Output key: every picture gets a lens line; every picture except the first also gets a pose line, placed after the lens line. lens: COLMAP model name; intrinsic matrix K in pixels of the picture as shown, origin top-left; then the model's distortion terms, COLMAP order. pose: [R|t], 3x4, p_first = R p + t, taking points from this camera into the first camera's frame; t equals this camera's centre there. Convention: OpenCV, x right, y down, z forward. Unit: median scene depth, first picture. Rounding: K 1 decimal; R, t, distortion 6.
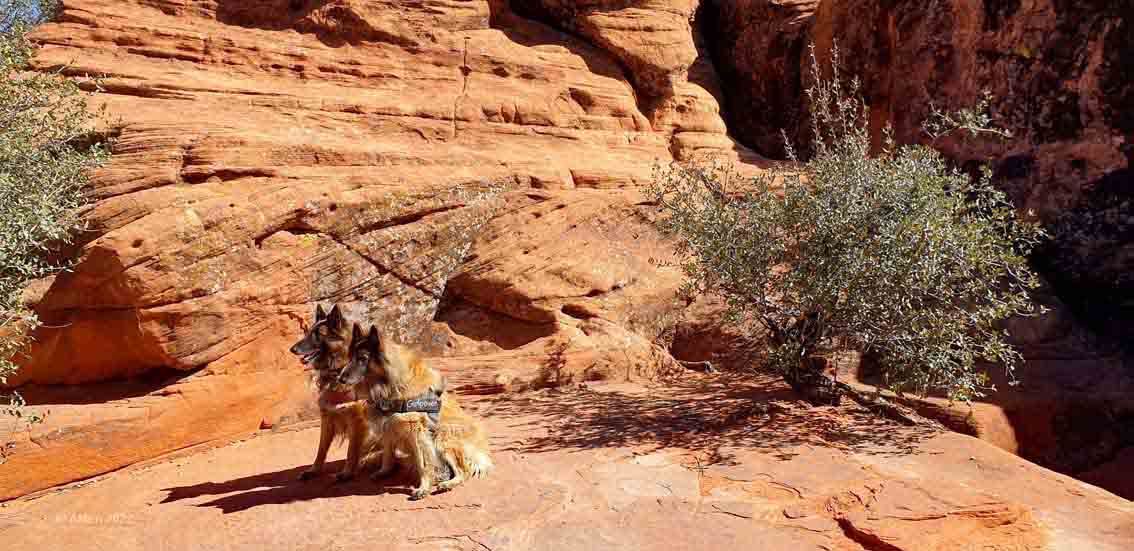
lens RADIAL K [[857.1, 0, 560.5], [0, 857.1, 274.0], [0, 0, 1]] dist [0.032438, -0.033852]
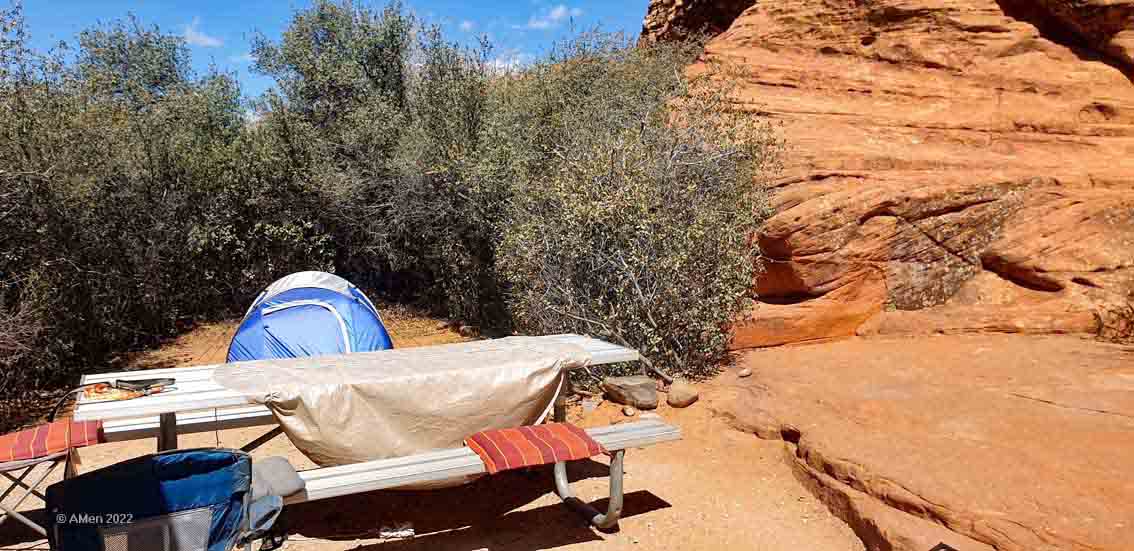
lens RADIAL K [[857.1, 0, 593.7], [0, 857.1, 257.6], [0, 0, 1]] dist [0.032438, -0.033852]
pose [[0.875407, 0.076067, -0.477363, -0.011014], [-0.064010, 0.997086, 0.041501, -0.002509], [0.479129, -0.005774, 0.877725, -0.516279]]
